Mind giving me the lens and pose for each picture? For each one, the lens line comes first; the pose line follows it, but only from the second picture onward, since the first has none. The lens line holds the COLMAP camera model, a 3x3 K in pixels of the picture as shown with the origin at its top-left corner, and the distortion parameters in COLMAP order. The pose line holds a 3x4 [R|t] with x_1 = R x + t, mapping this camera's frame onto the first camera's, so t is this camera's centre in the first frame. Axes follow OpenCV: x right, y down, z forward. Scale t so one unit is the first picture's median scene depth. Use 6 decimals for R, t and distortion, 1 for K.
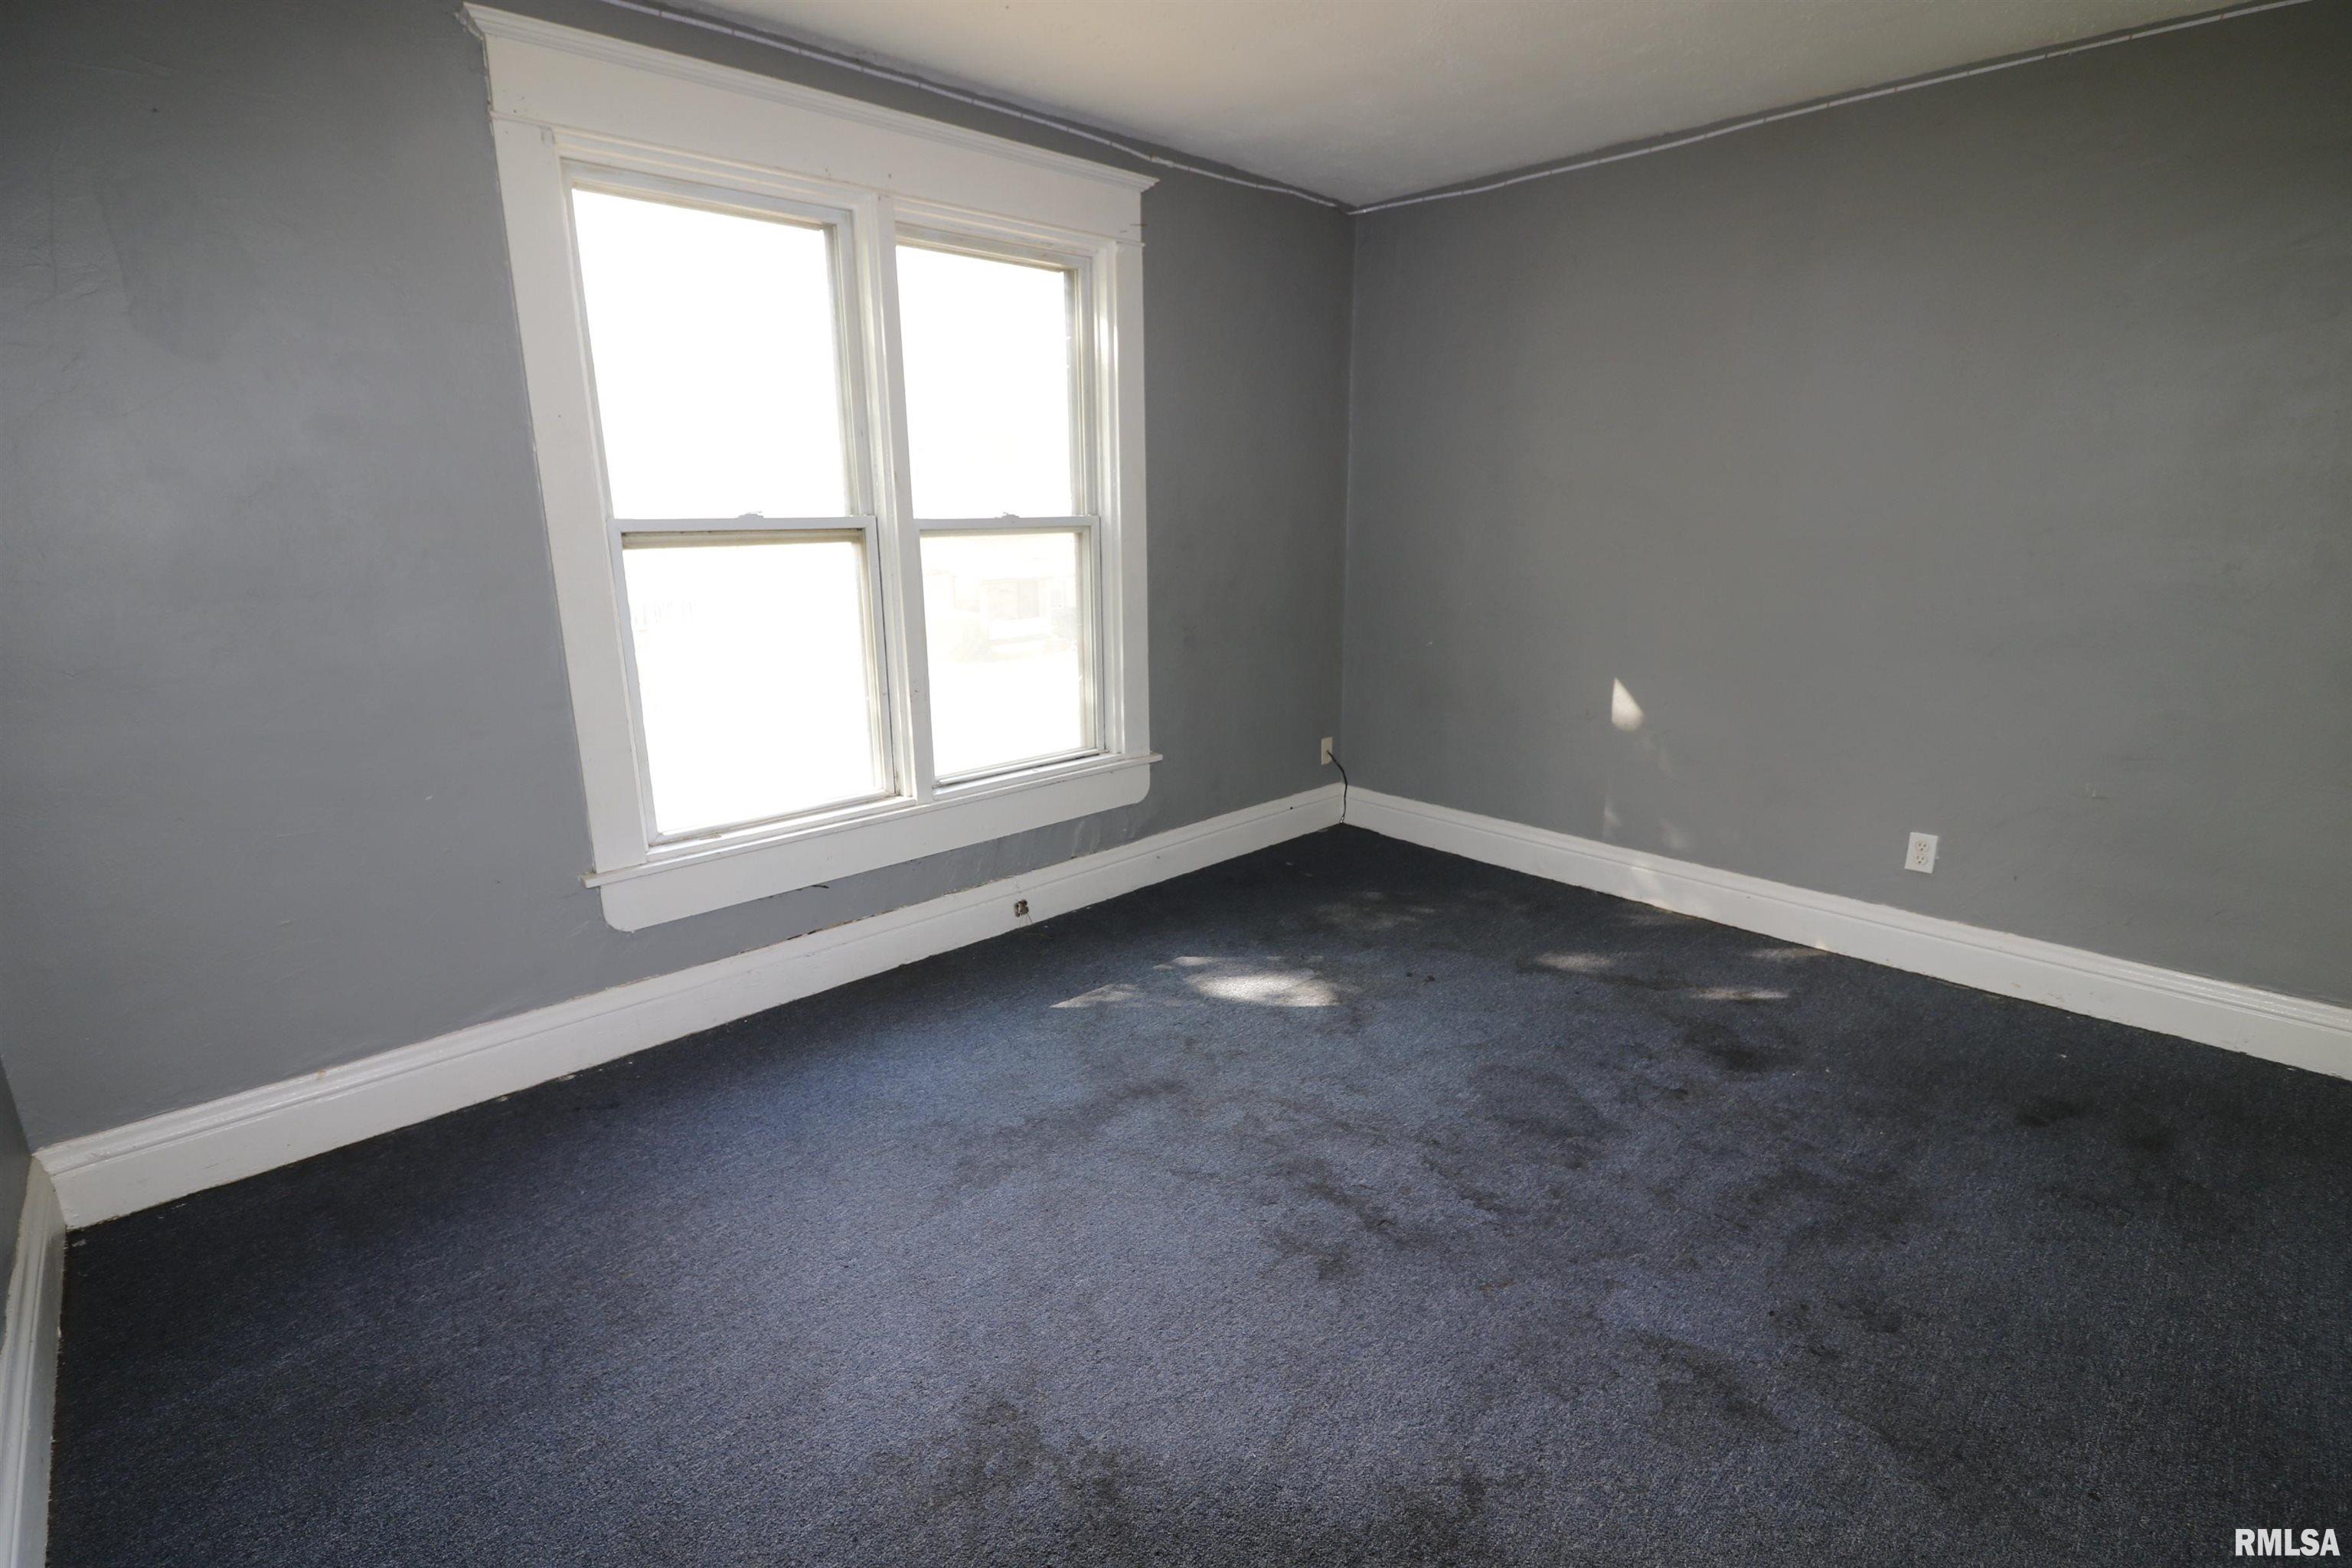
lens RADIAL K [[1099.9, 0, 1176.0], [0, 1099.9, 784.0], [0, 0, 1]] dist [0.000289, -0.000046]
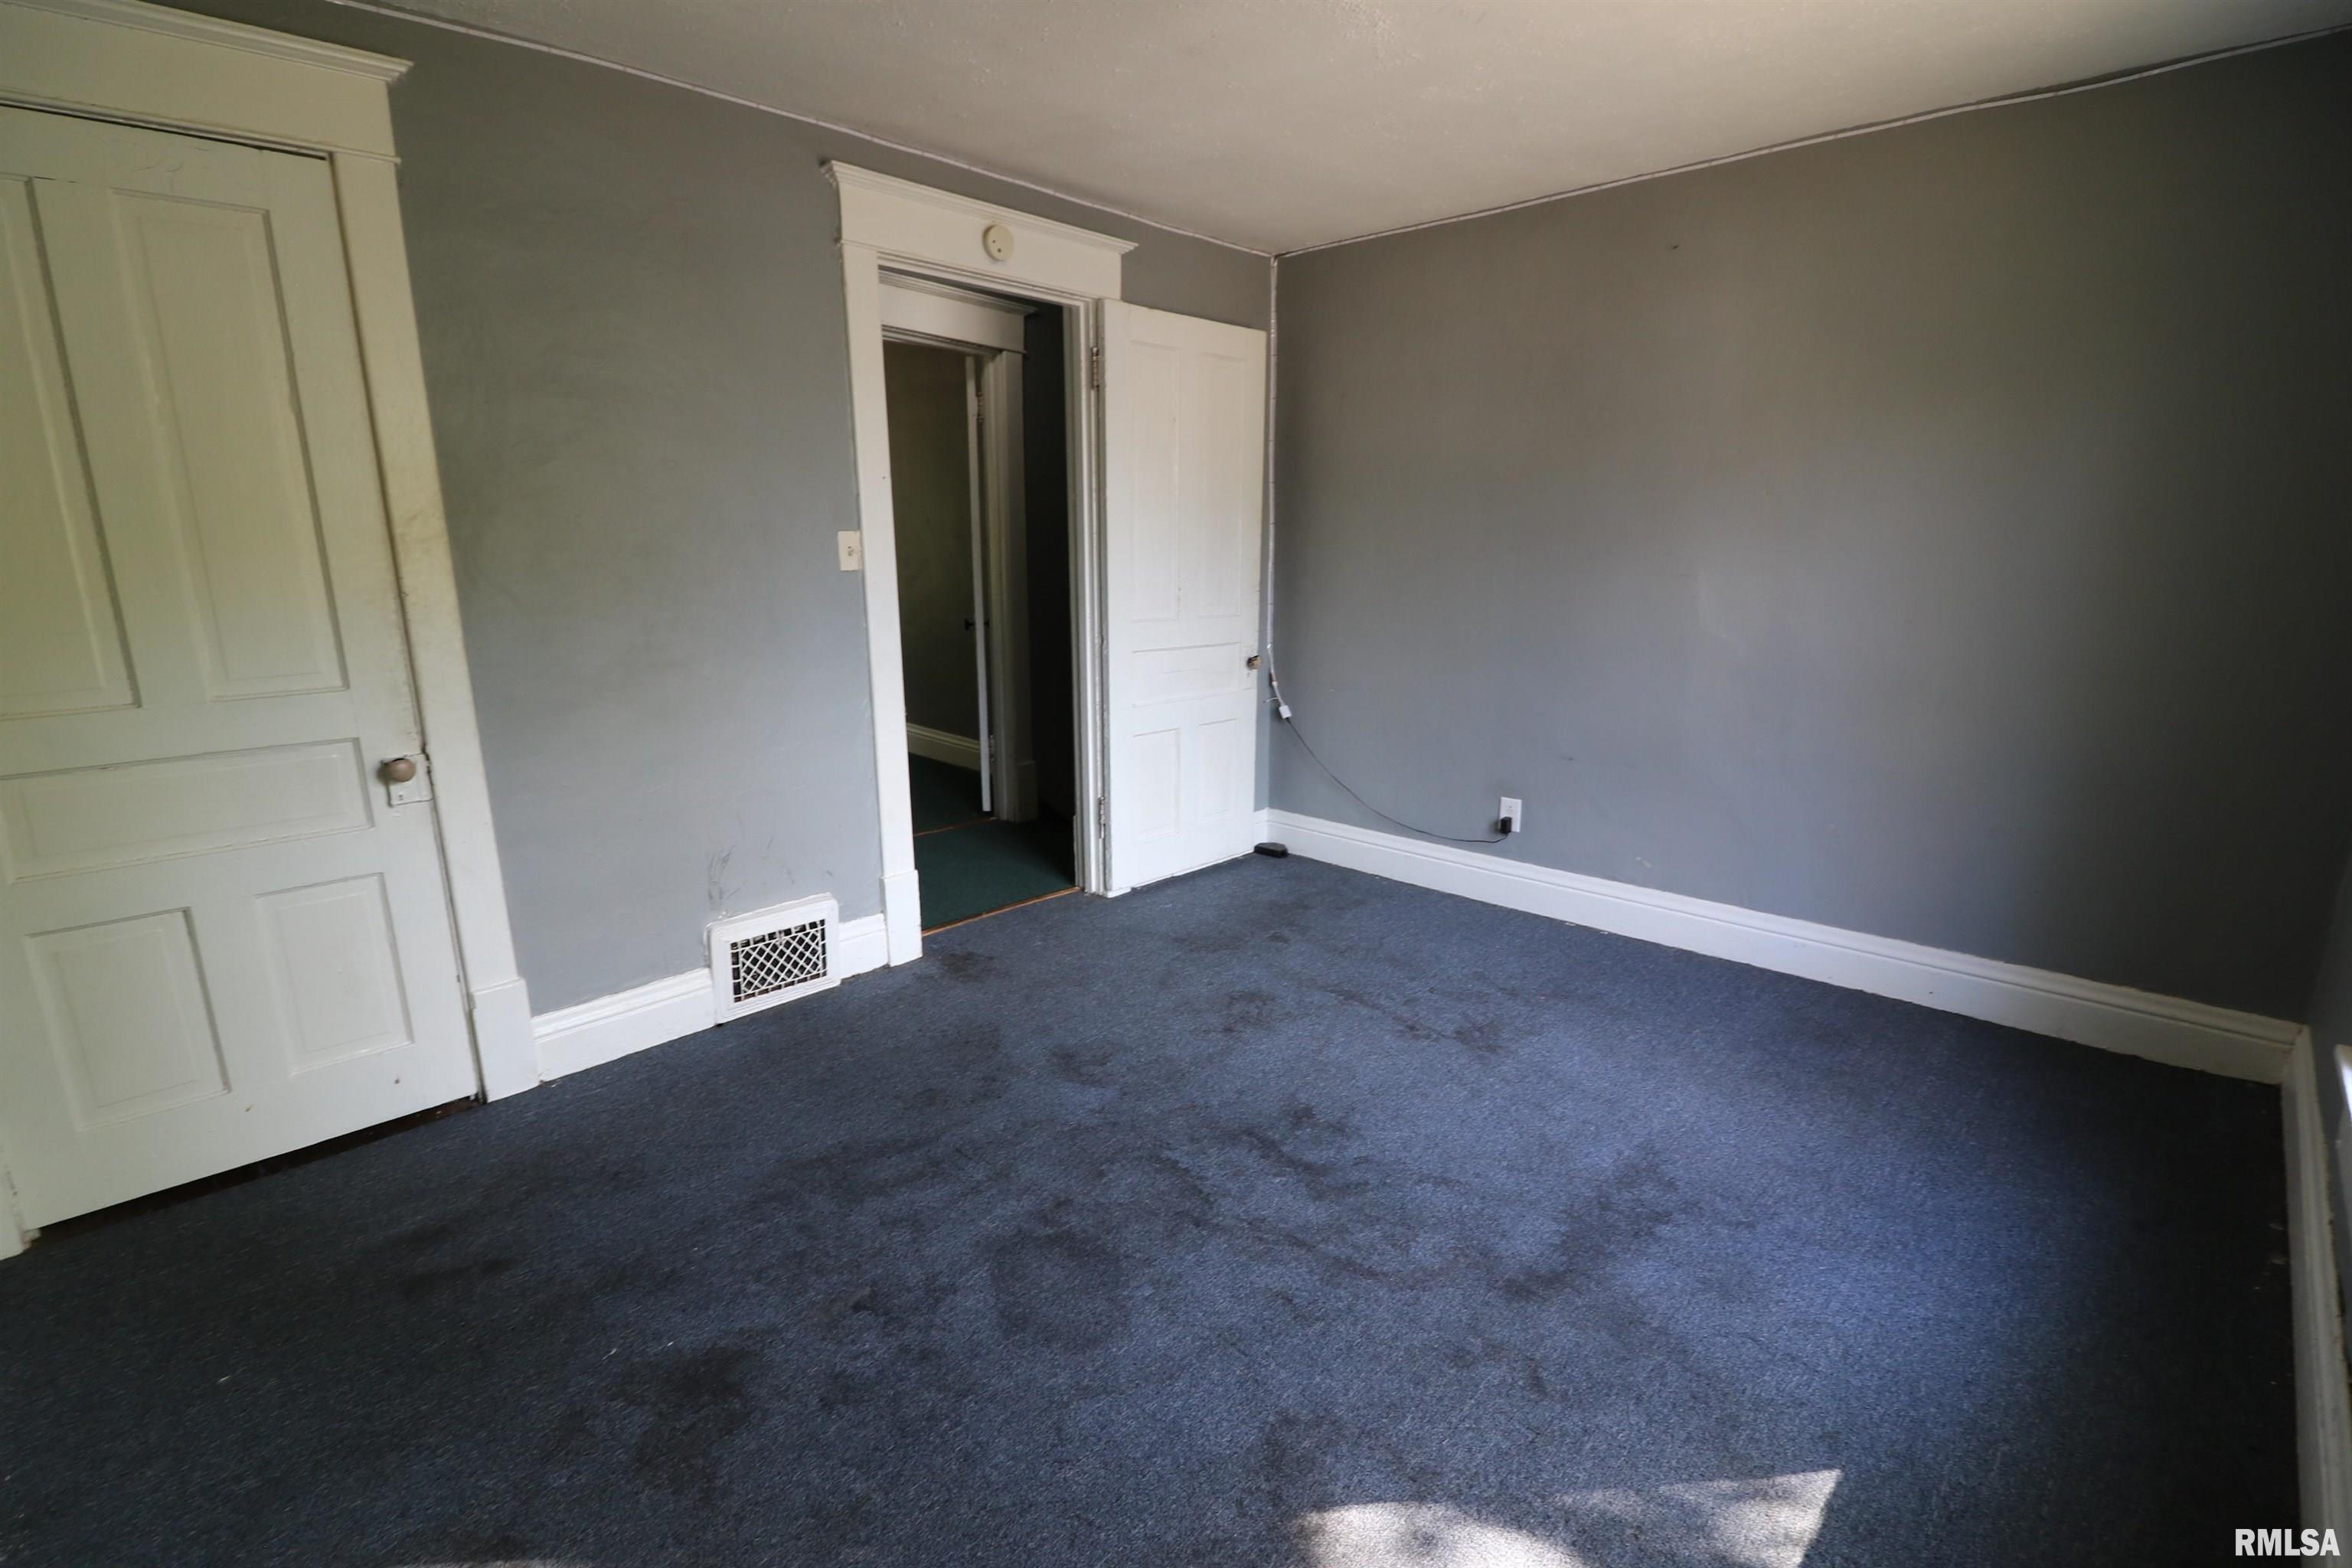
lens RADIAL K [[1099.9, 0, 1176.0], [0, 1099.9, 784.0], [0, 0, 1]] dist [0.000289, -0.000046]
pose [[-0.998851, 0.021859, -0.042650, 0.280875], [-0.000520, 0.884930, 0.465723, -0.429034], [0.047922, 0.465210, -0.883902, 1.623201]]
